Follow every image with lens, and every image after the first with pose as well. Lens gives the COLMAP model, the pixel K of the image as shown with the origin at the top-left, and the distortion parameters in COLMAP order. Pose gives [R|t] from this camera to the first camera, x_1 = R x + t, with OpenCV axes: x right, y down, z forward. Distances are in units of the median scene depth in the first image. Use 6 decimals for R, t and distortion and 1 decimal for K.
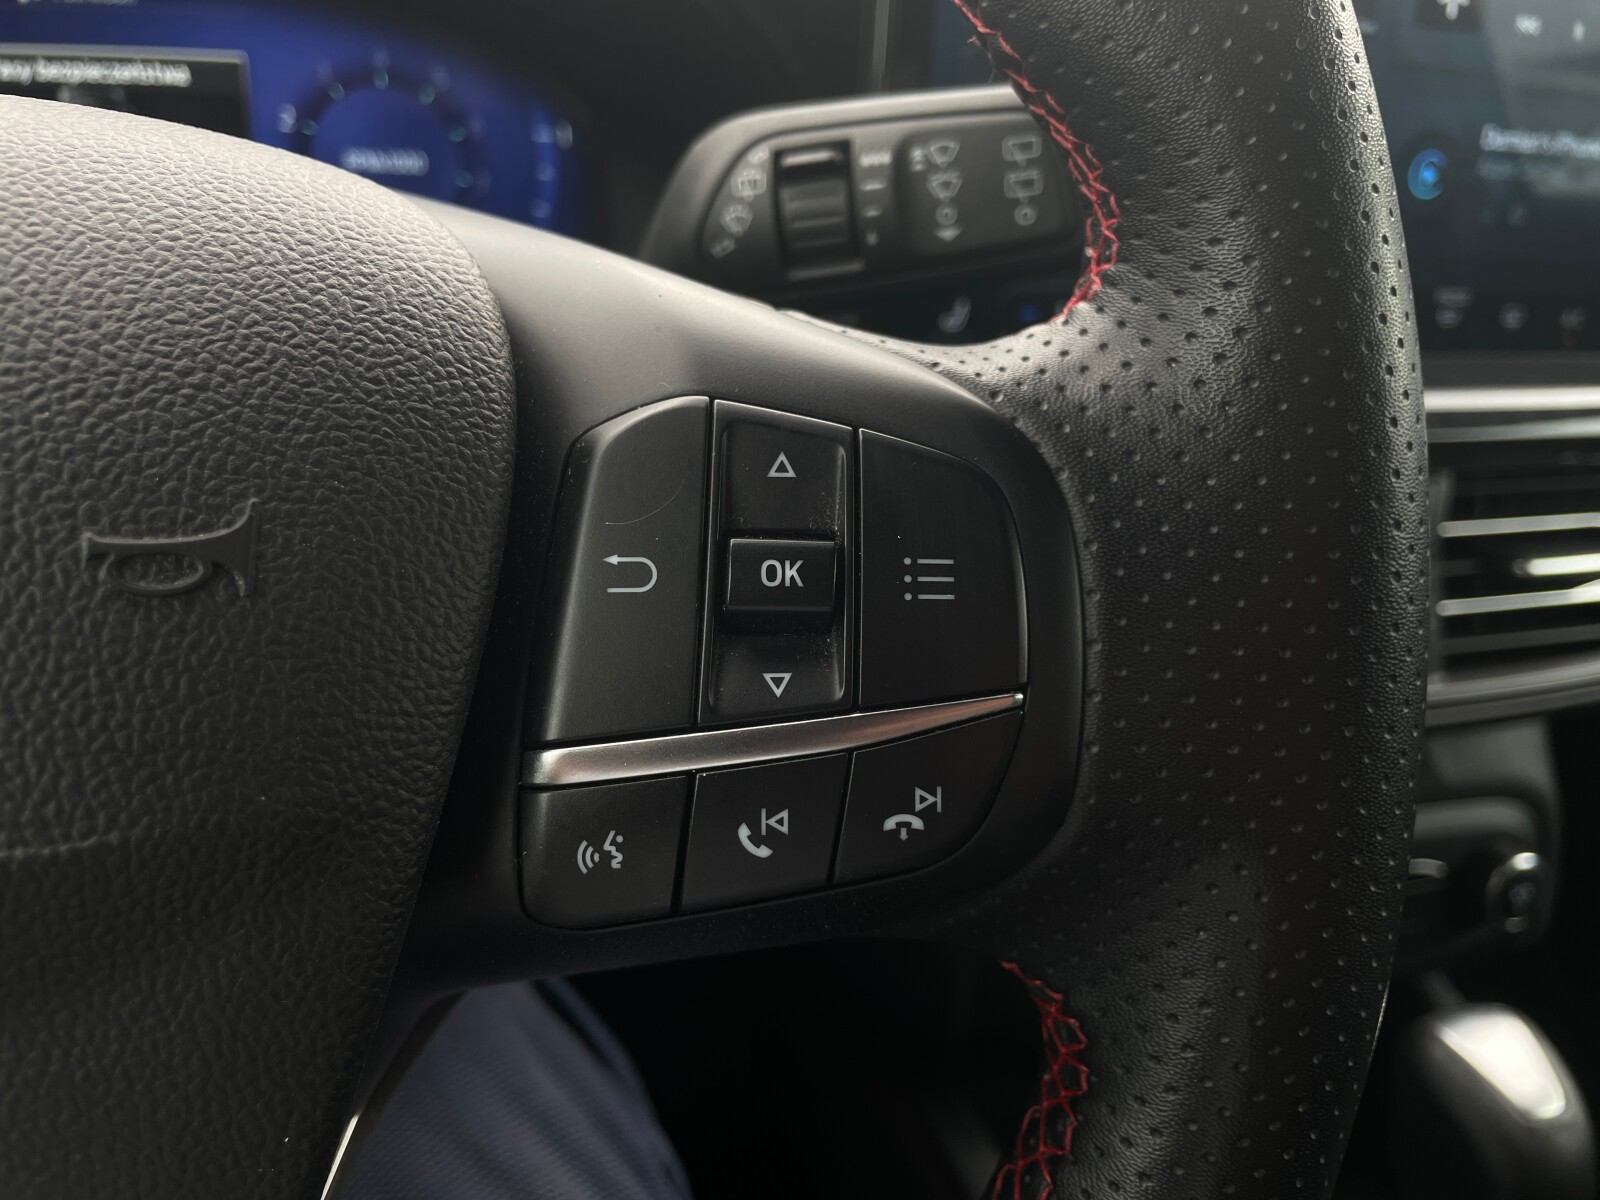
lens RADIAL K [[1202.1, 0, 788.9], [0, 1202.1, 597.0], [0, 0, 1]] dist [0.098837, -0.126231]
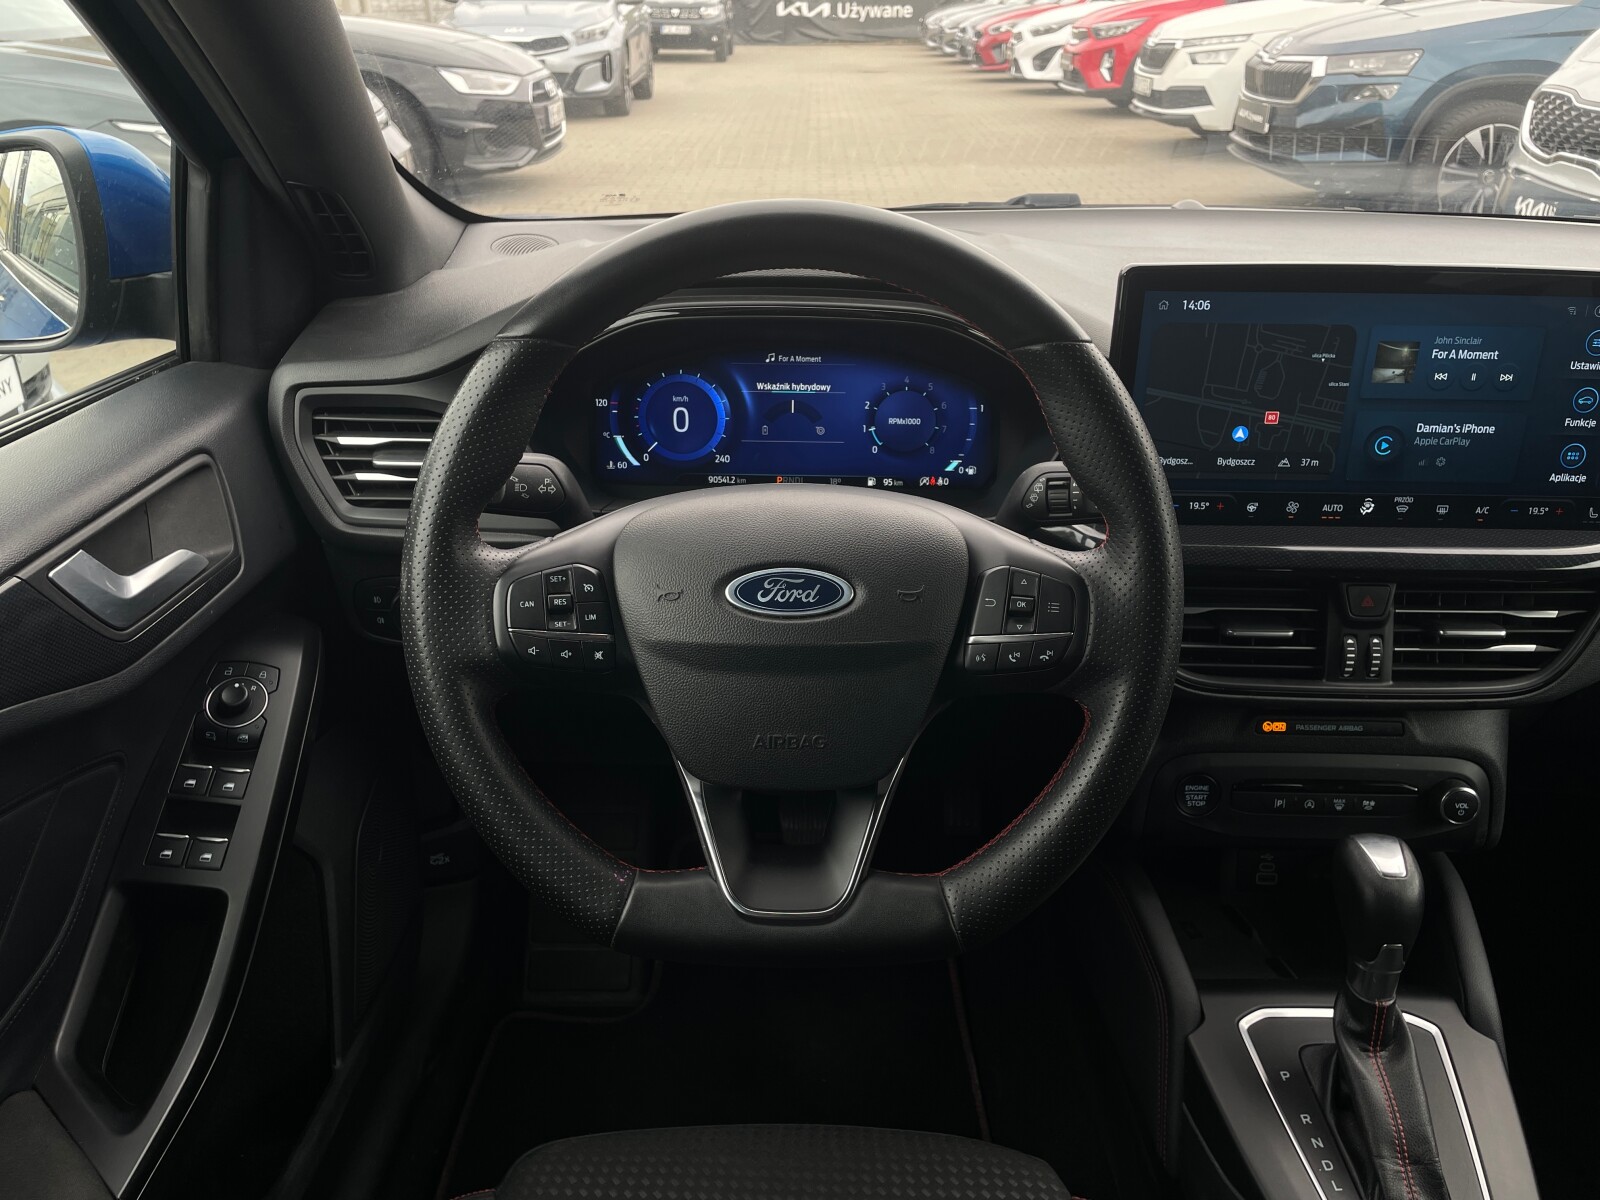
lens RADIAL K [[1202.1, 0, 788.9], [0, 1202.1, 597.0], [0, 0, 1]] dist [0.098837, -0.126231]
pose [[0.950520, 0.073349, -0.301881, 0.347700], [-0.079780, 0.996772, -0.009010, 0.042410], [0.300245, 0.032648, 0.953303, -2.409598]]
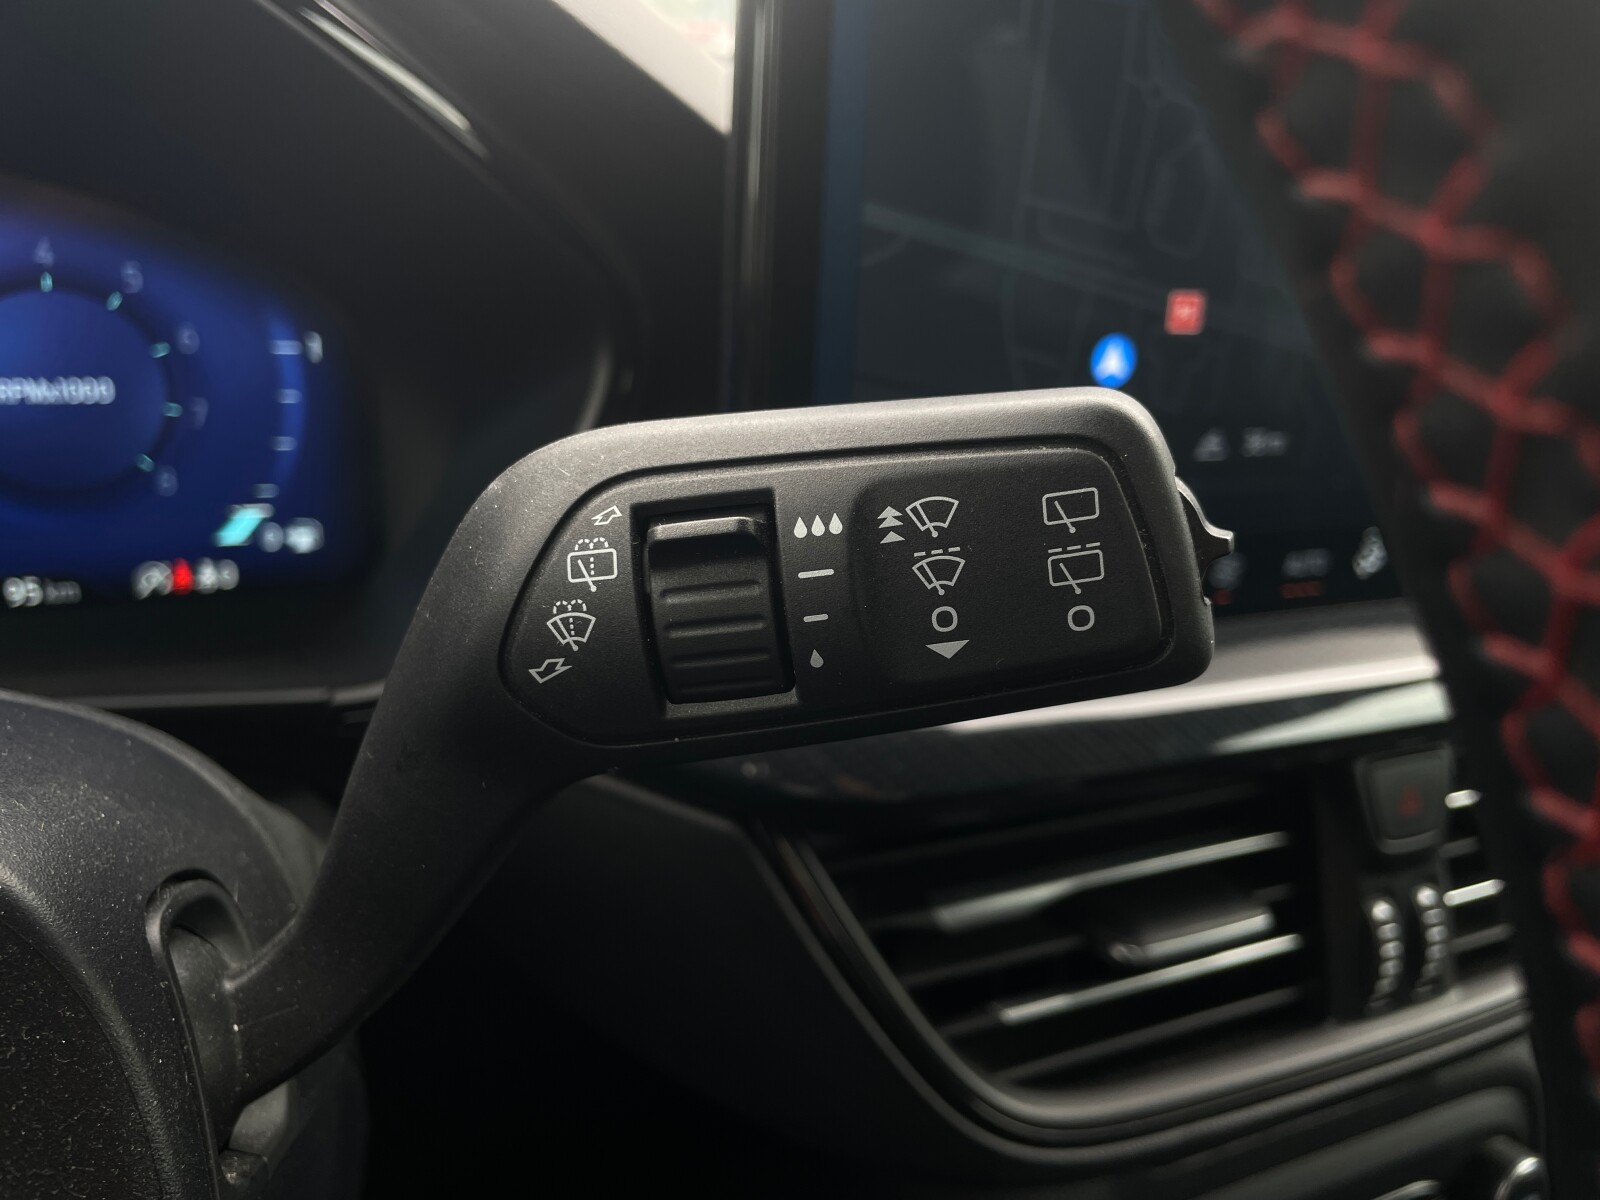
lens RADIAL K [[1220.5, 0, 759.0], [0, 1220.5, 604.6], [0, 0, 1]] dist [0.105295, -0.163953]
pose [[0.991403, -0.040429, 0.124441, -0.028170], [0.050843, 0.995361, -0.081682, -0.279026], [-0.120561, 0.087306, 0.988859, 0.442164]]
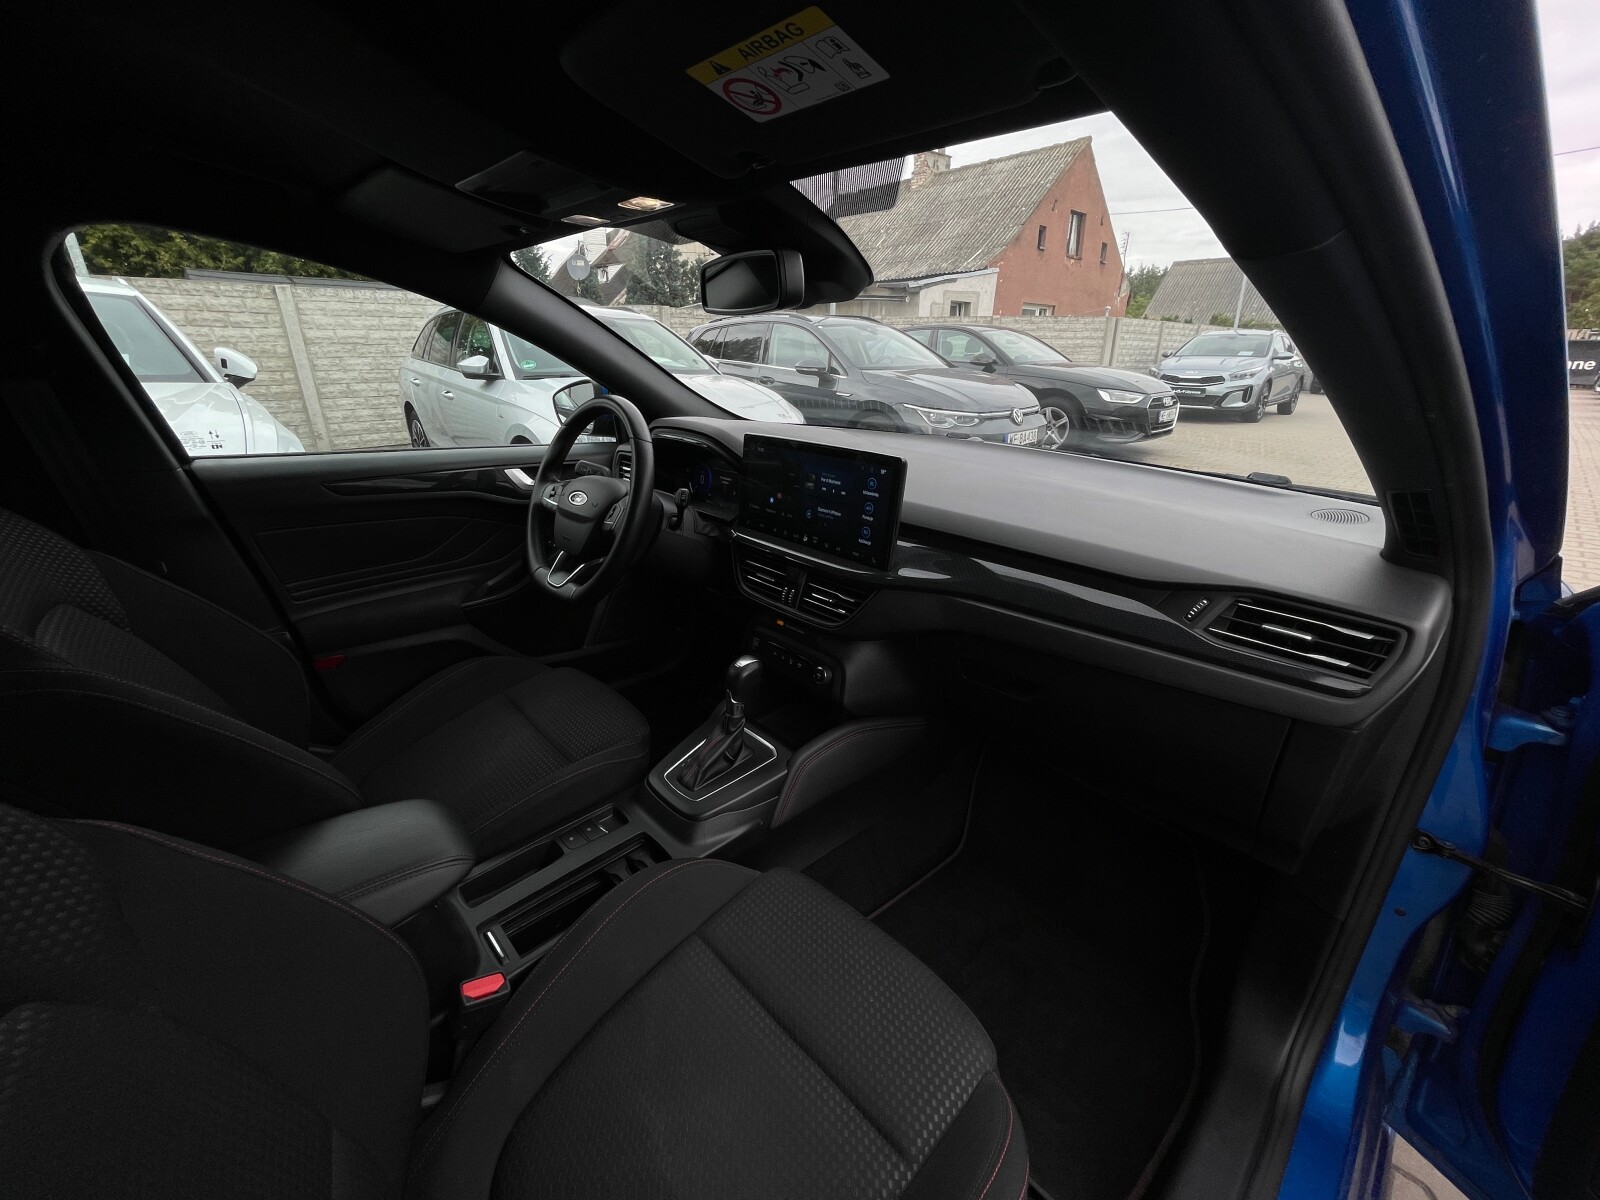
lens RADIAL K [[639.5, 0, 803.3], [0, 639.5, 610.7], [0, 0, 1]] dist [-0.002093, -0.000179]
pose [[0.448509, 0.271924, -0.851409, 5.391928], [-0.378780, 0.920649, 0.094502, -0.371120], [0.809546, 0.280111, 0.515919, -0.632143]]
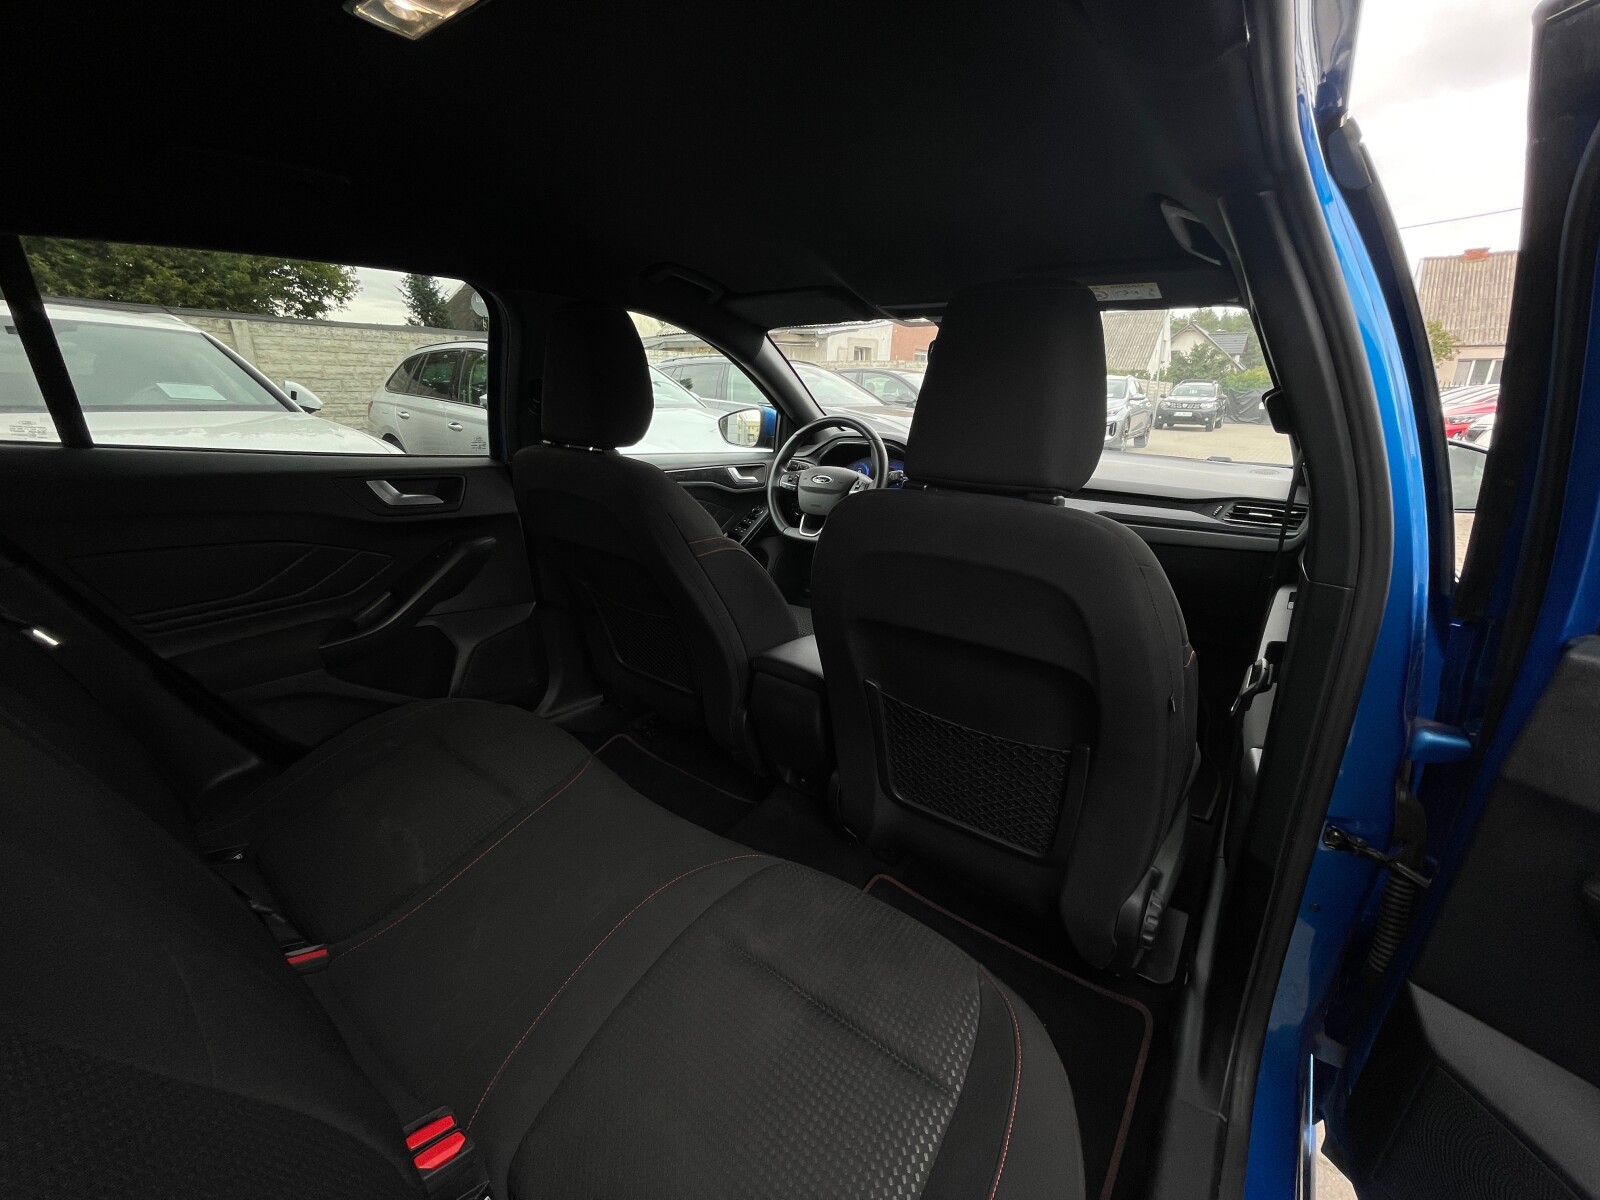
lens RADIAL K [[647.0, 0, 813.8], [0, 647.0, 593.0], [0, 0, 1]] dist [-0.000724, -0.000061]
pose [[0.600339, 0.177202, -0.779867, 6.549823], [-0.334507, 0.941384, -0.043601, 1.882525], [0.726428, 0.287047, 0.624425, -4.778998]]
